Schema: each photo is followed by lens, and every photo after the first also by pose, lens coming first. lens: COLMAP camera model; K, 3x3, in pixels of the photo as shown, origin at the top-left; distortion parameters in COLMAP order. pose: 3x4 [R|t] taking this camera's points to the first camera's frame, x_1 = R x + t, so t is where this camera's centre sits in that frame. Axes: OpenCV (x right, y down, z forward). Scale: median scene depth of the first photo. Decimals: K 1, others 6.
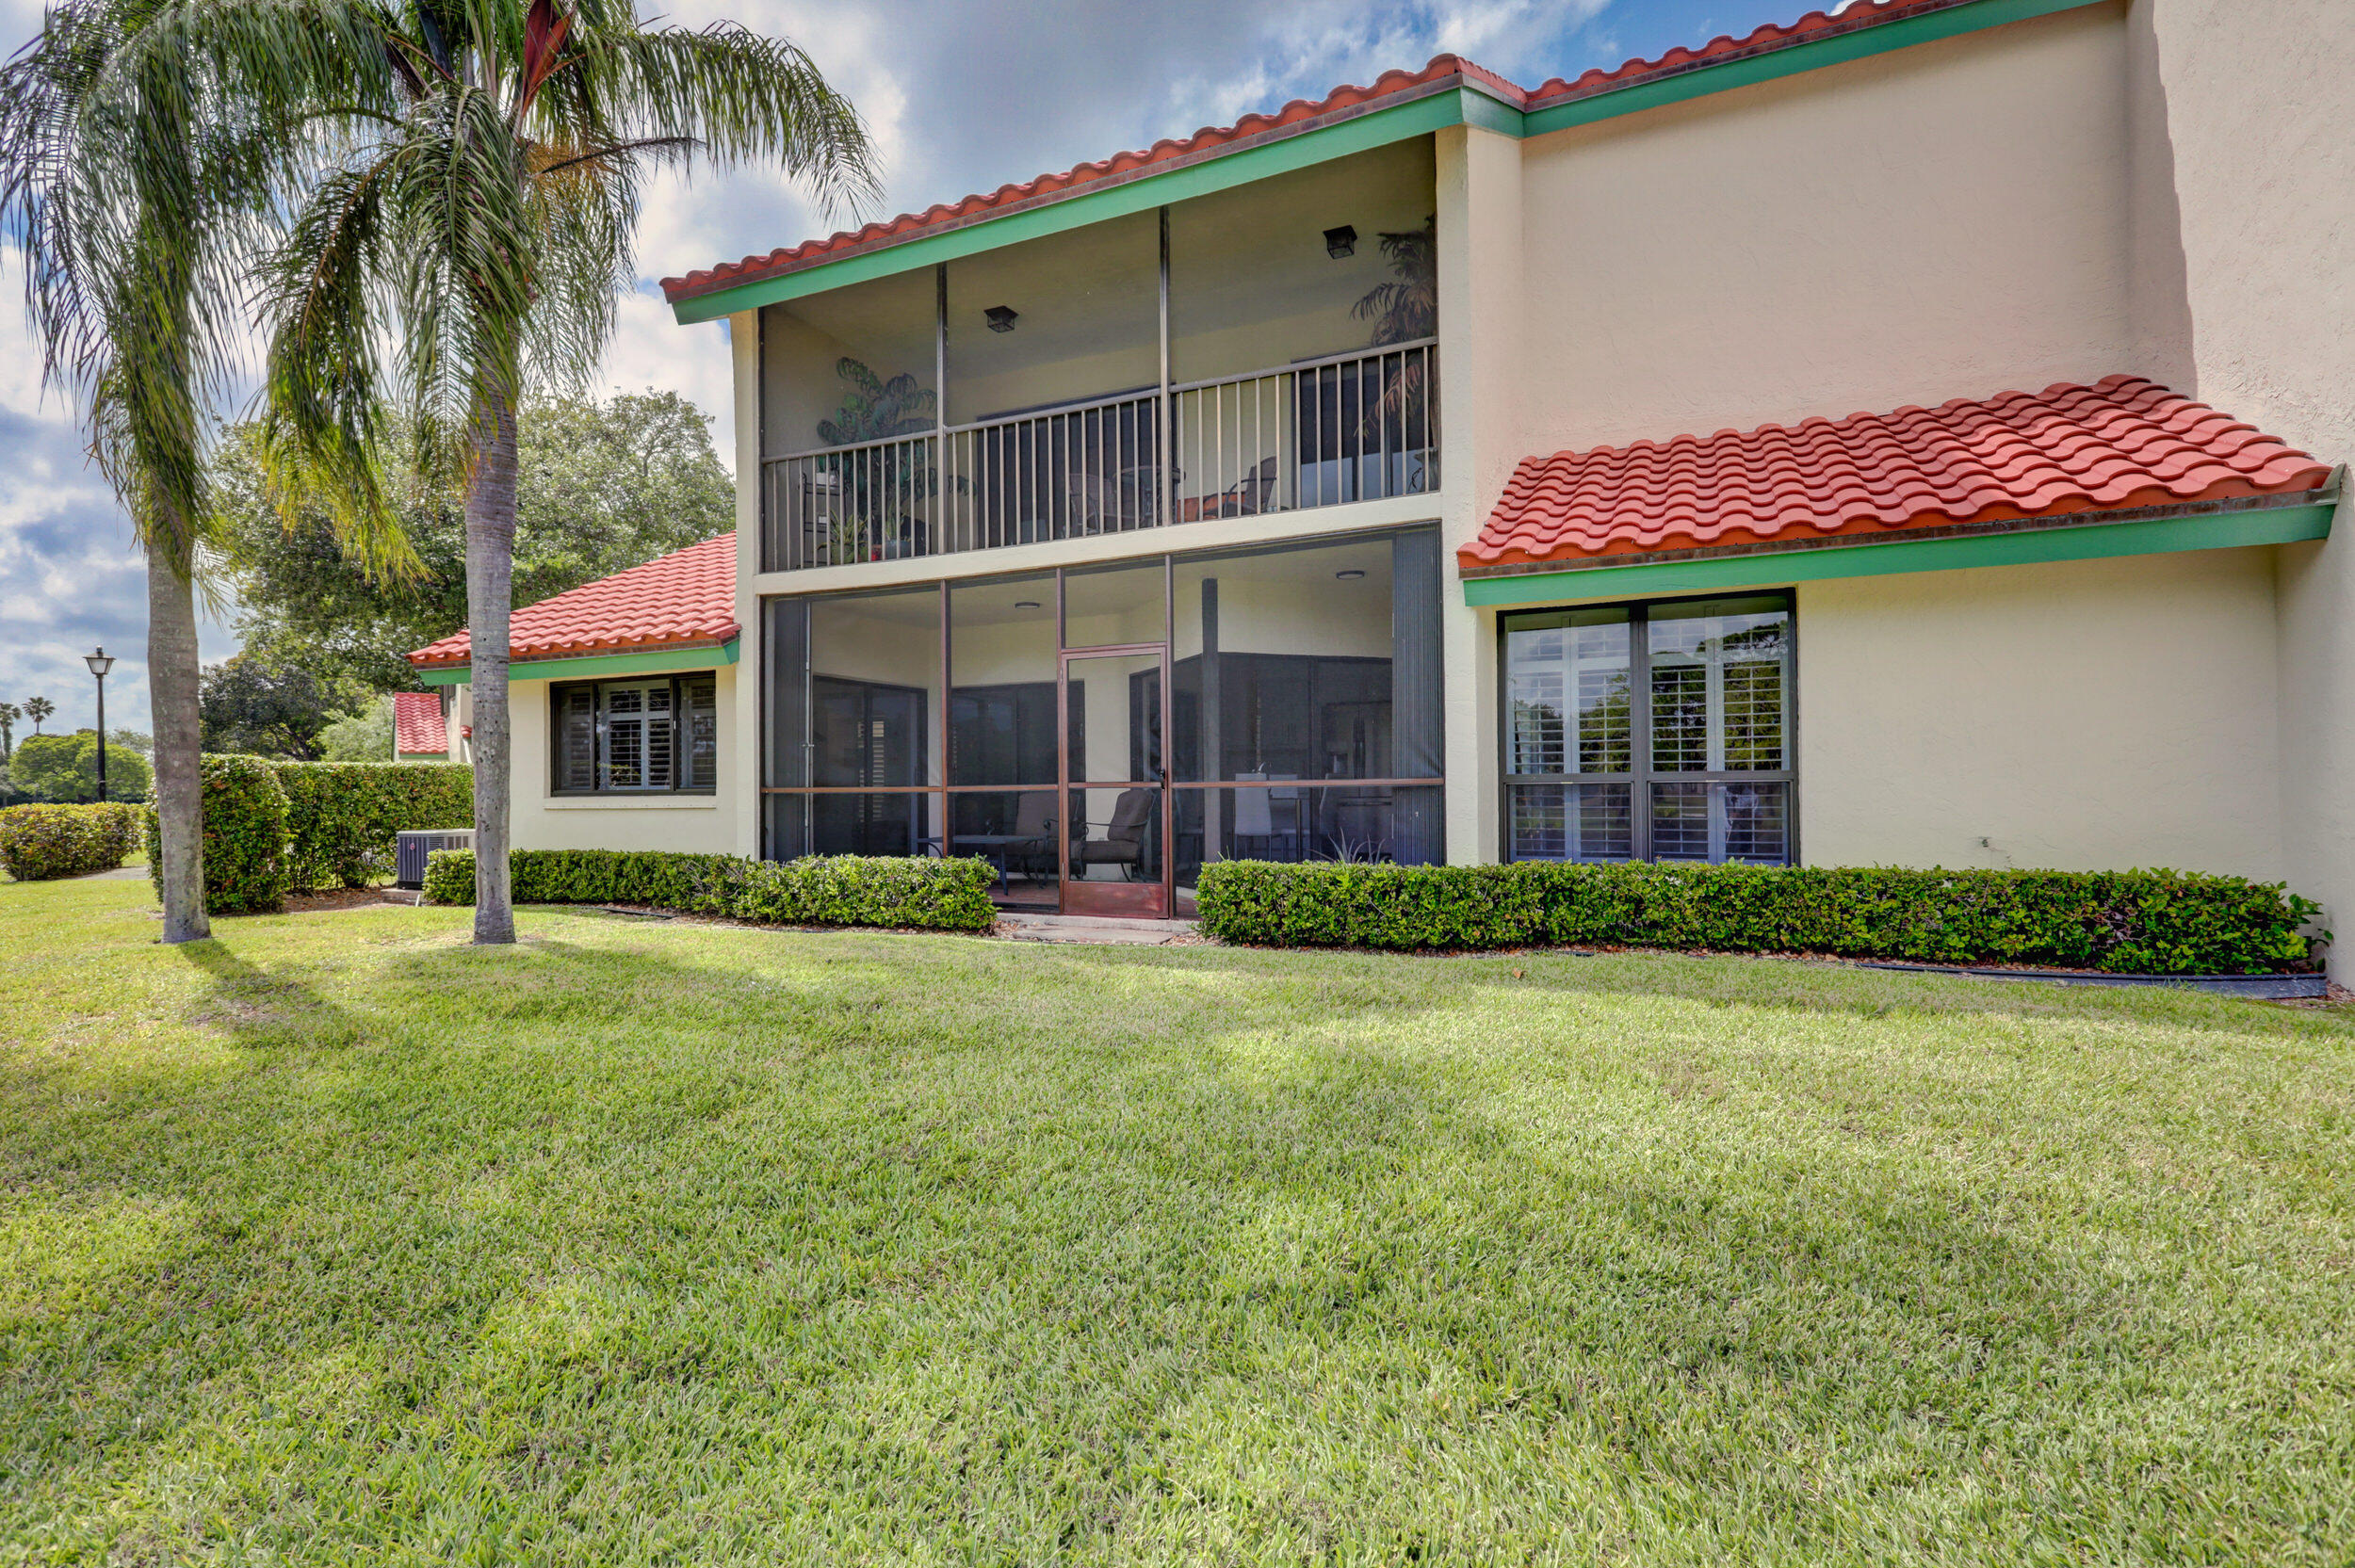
lens RADIAL K [[1152.0, 0, 1171.3], [0, 1152.0, 777.8], [0, 0, 1]] dist [0.000551, 0.001080]
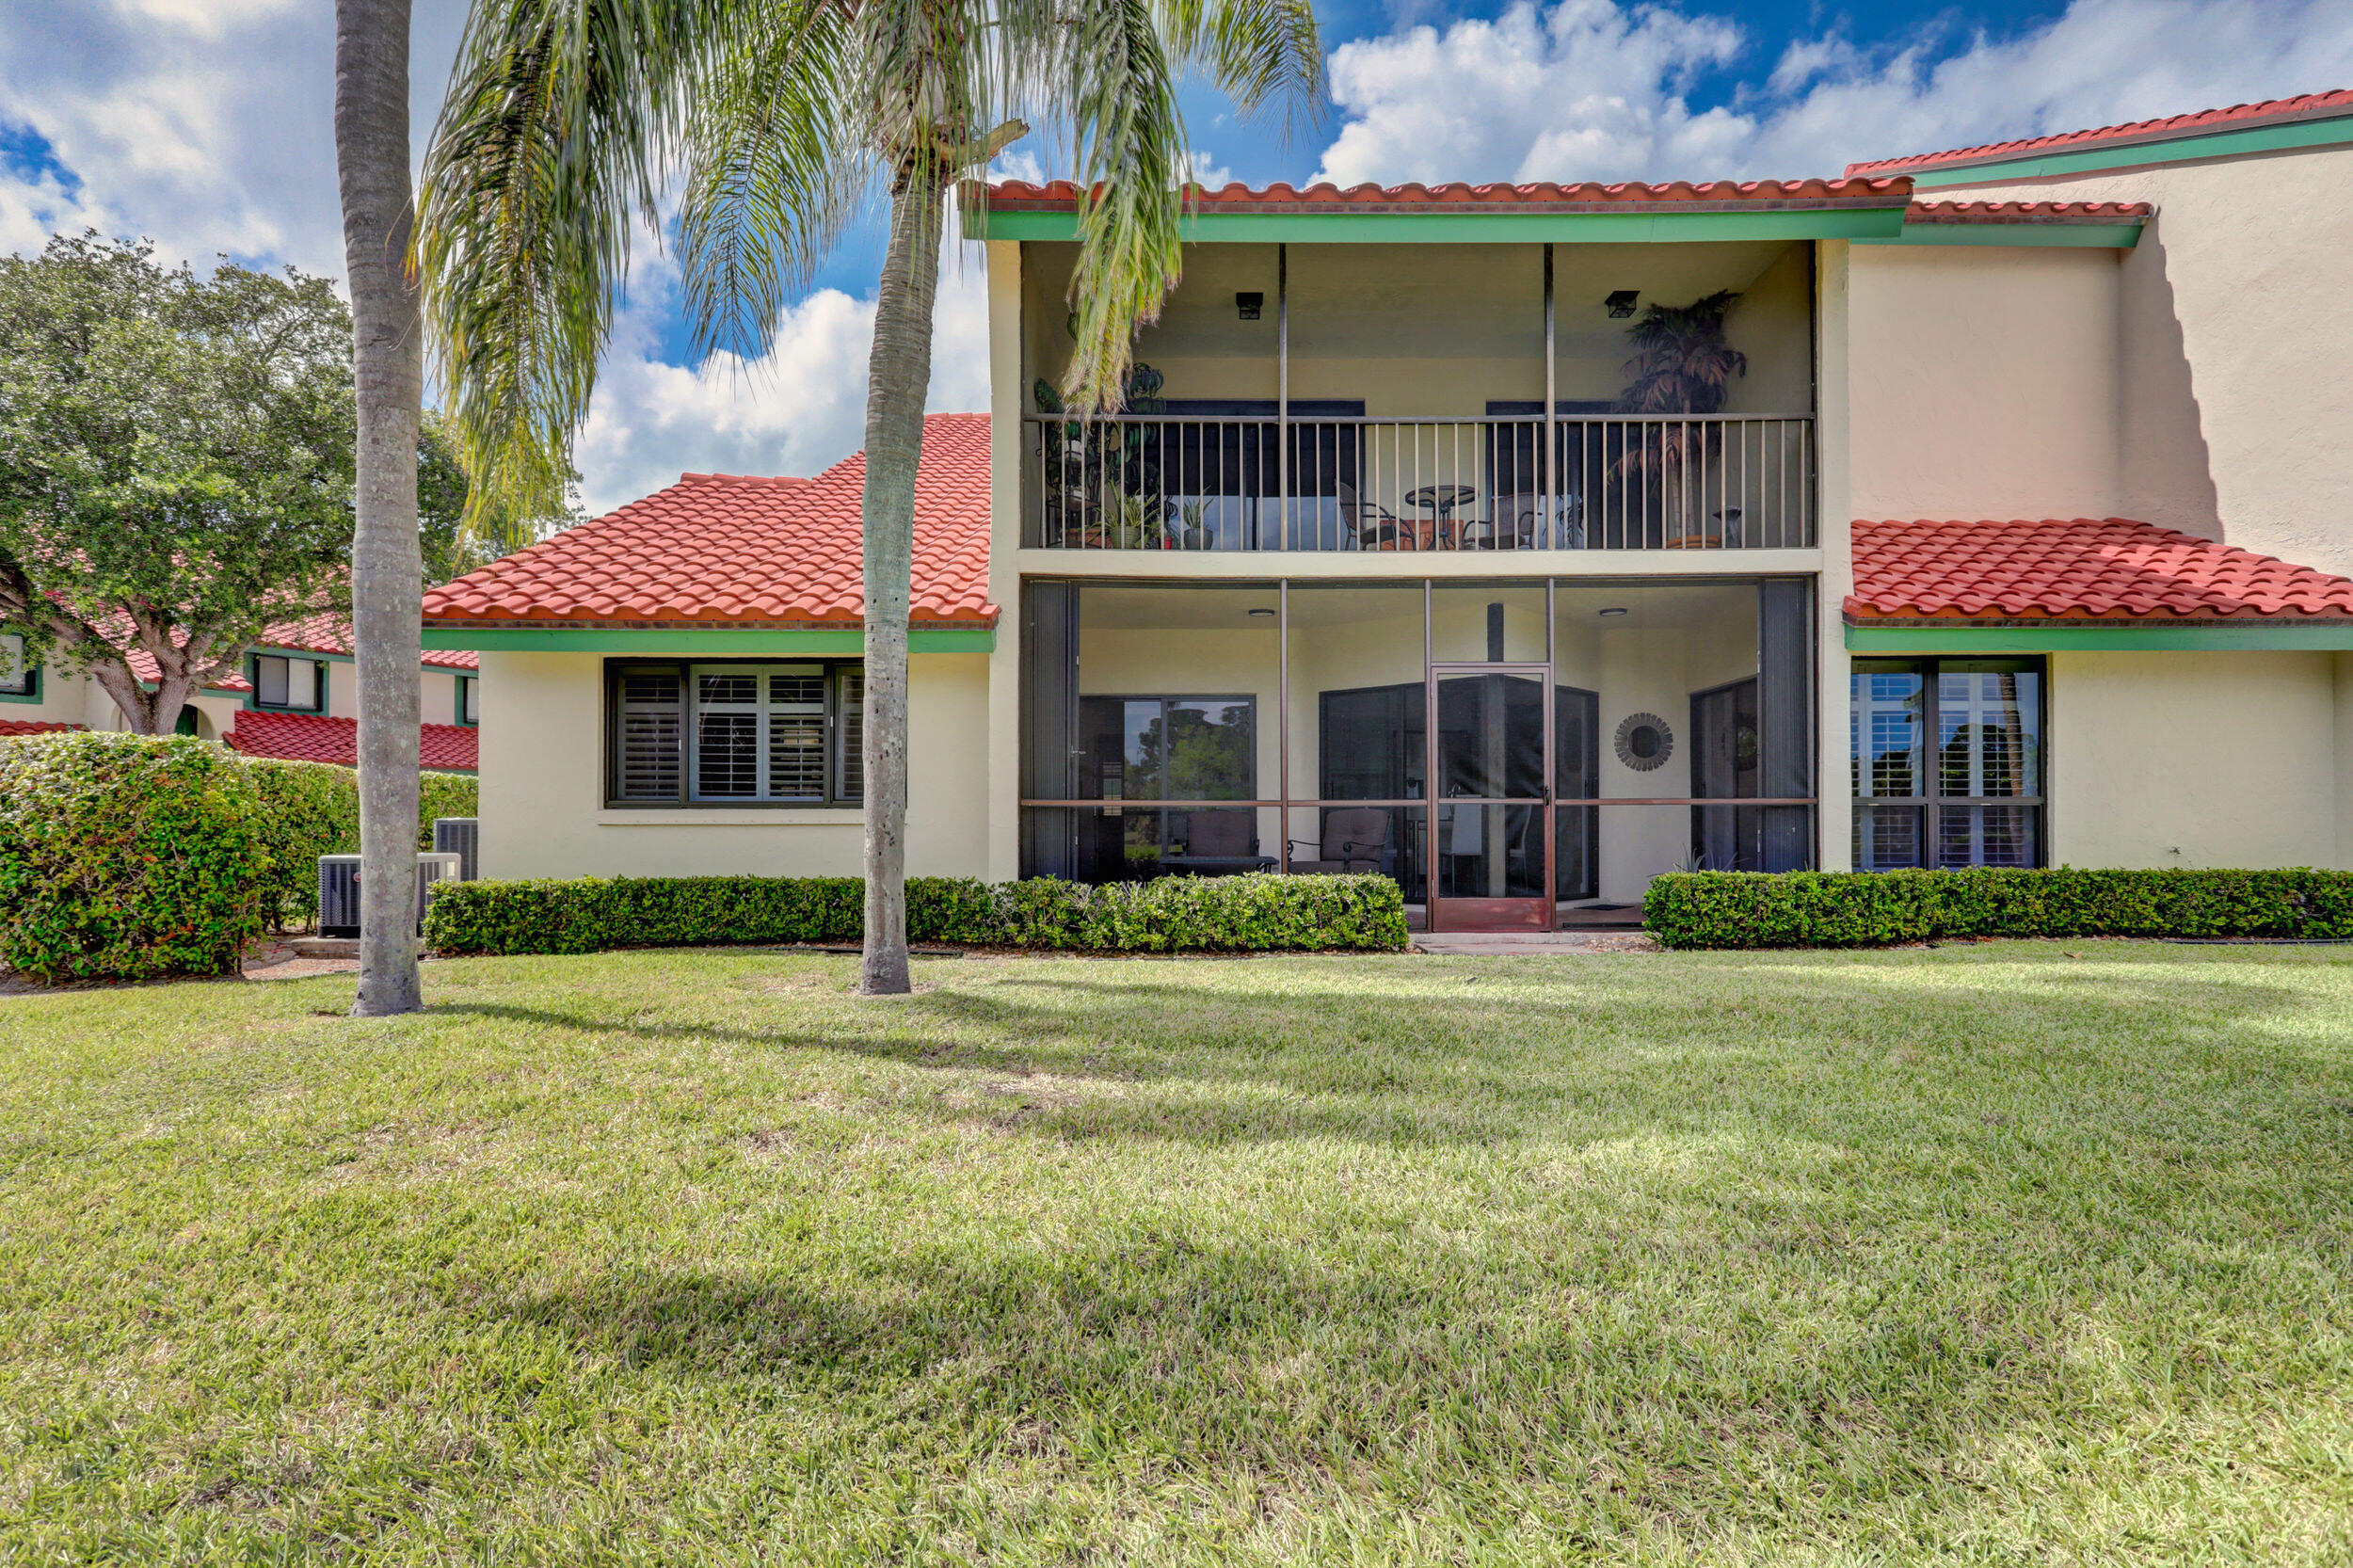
lens RADIAL K [[1098.6, 0, 1184.1], [0, 1098.6, 793.1], [0, 0, 1]] dist [-0.002491, -0.000072]
pose [[0.901720, 0.024944, 0.431600, -0.716367], [-0.013147, 0.999455, -0.030294, 0.032943], [-0.432121, 0.021643, 0.901556, 0.259767]]
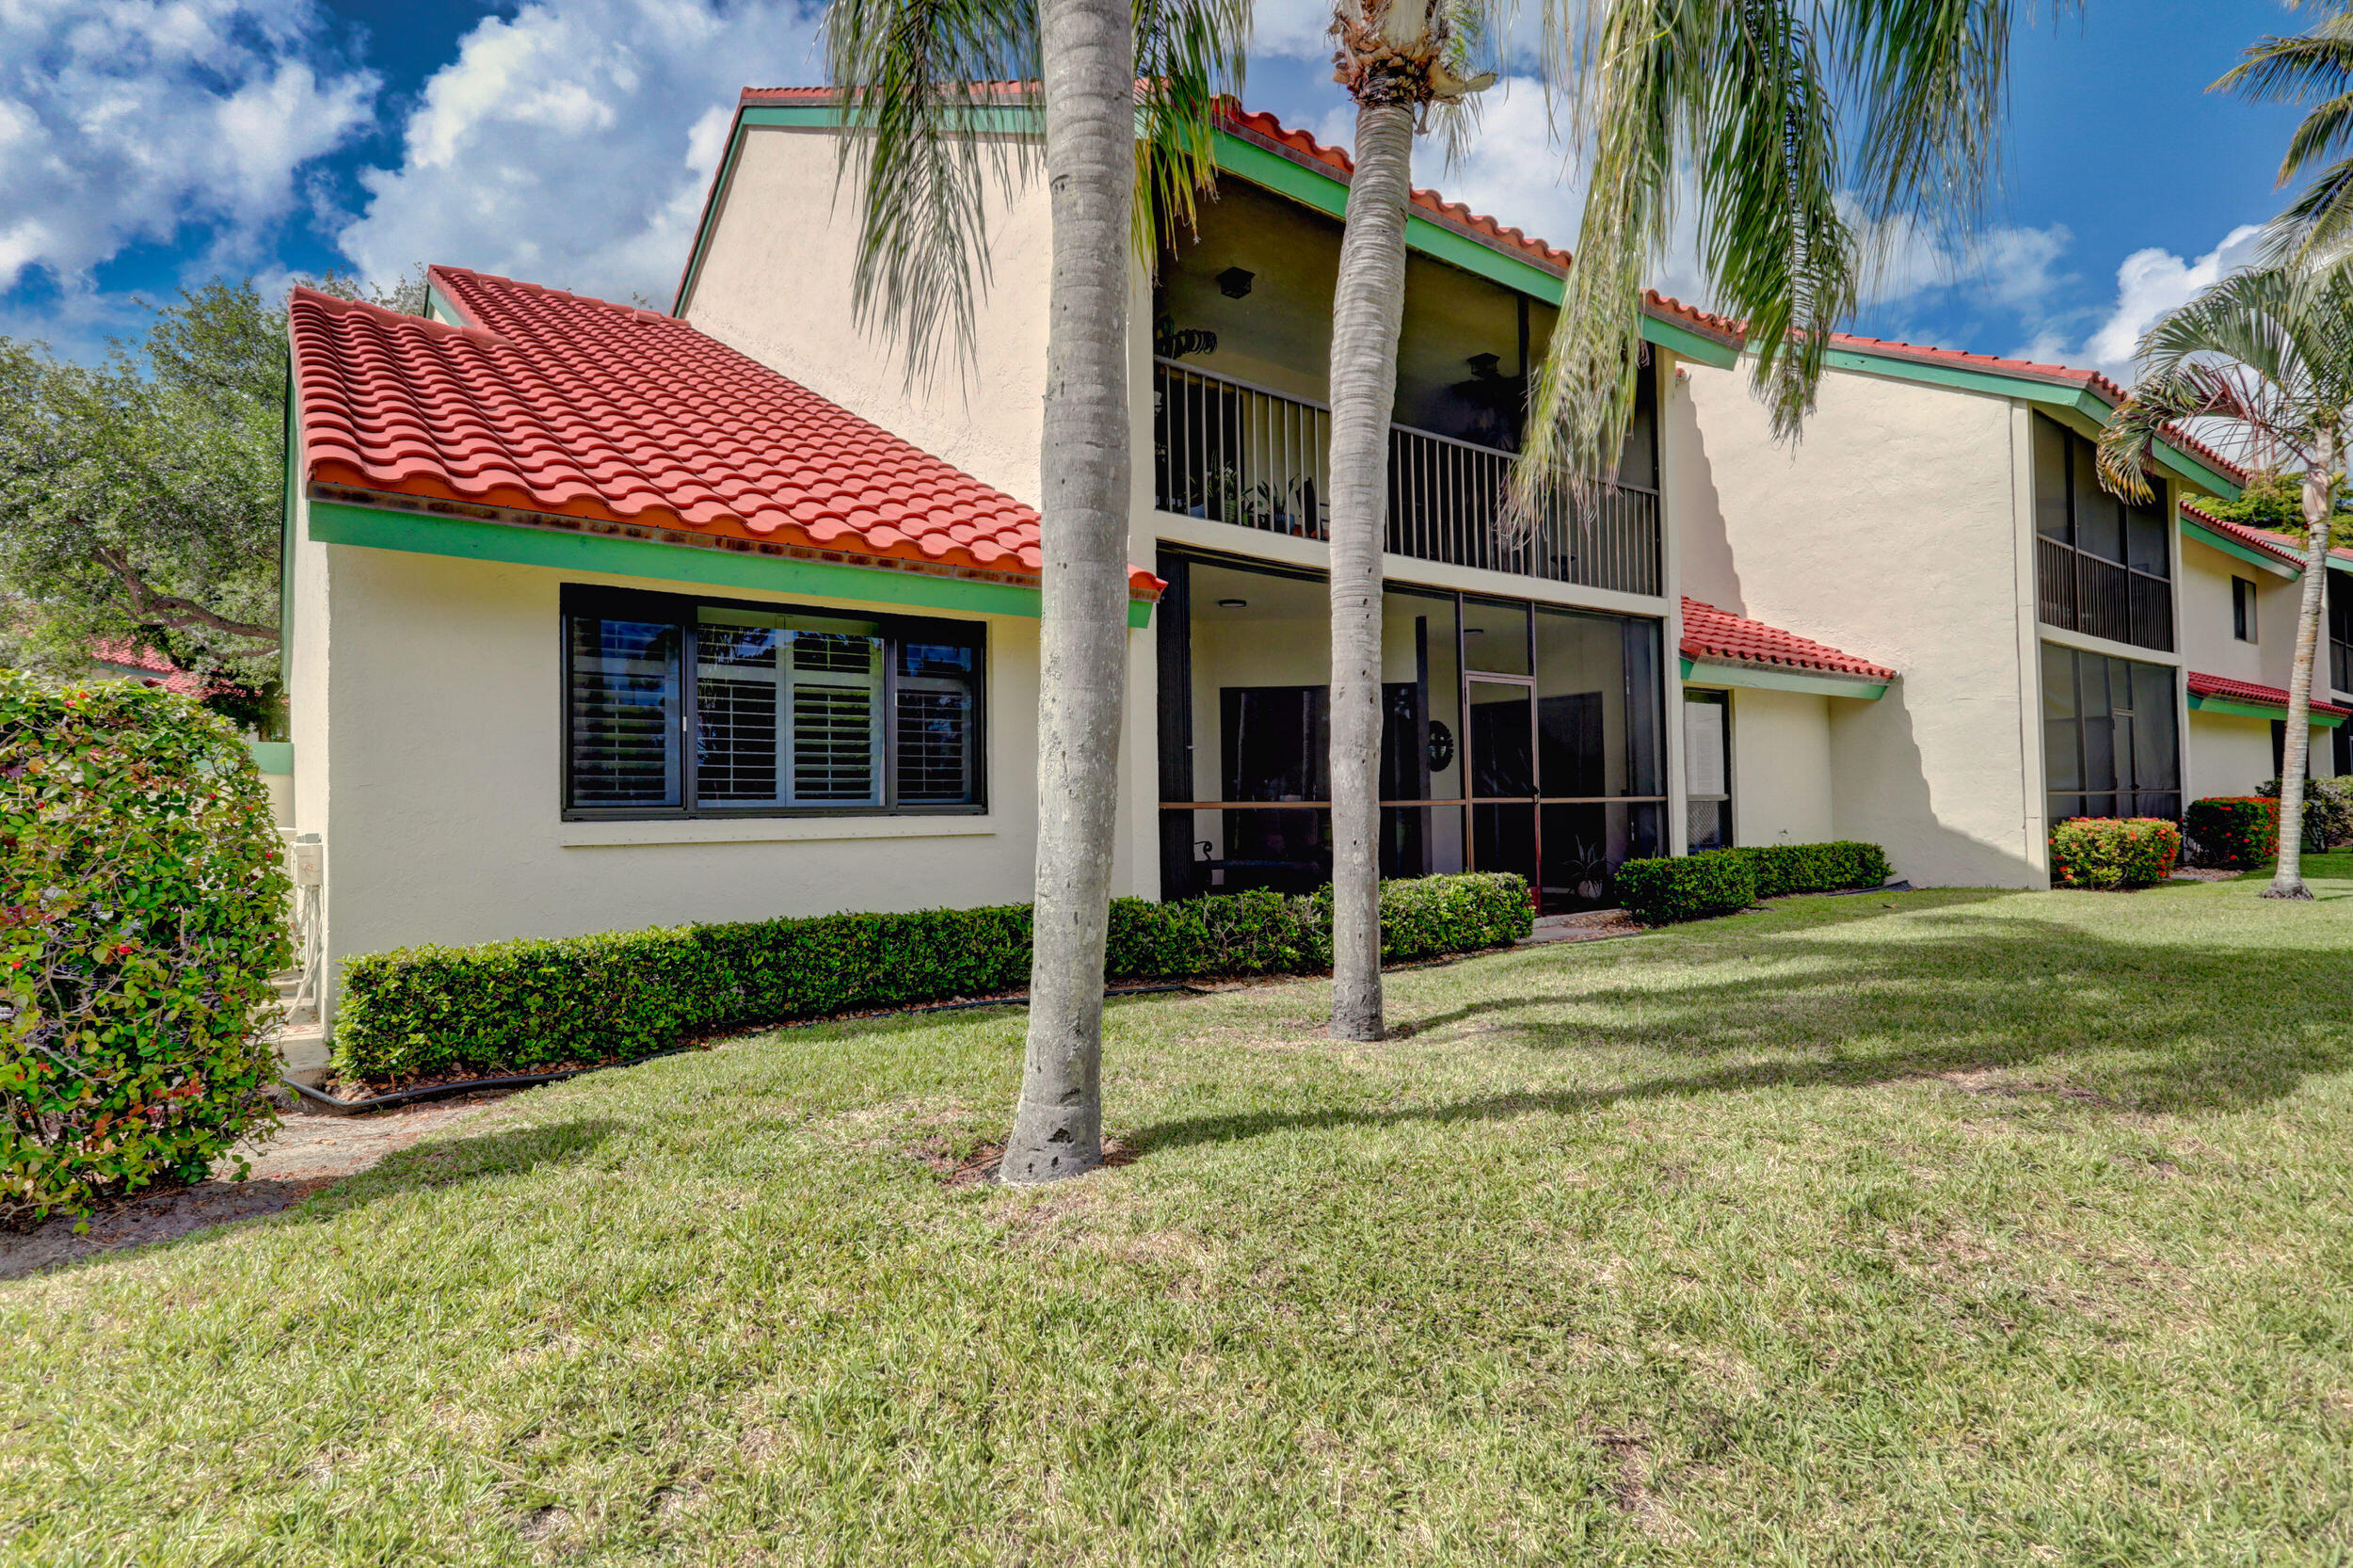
lens RADIAL K [[1157.5, 0, 1179.5], [0, 1157.5, 776.2], [0, 0, 1]] dist [-0.001030, 0.001037]
pose [[0.464756, 0.031183, 0.884889, -1.198925], [0.004142, 0.999292, -0.037390, 0.024075], [-0.885429, 0.021042, 0.464298, 0.778616]]
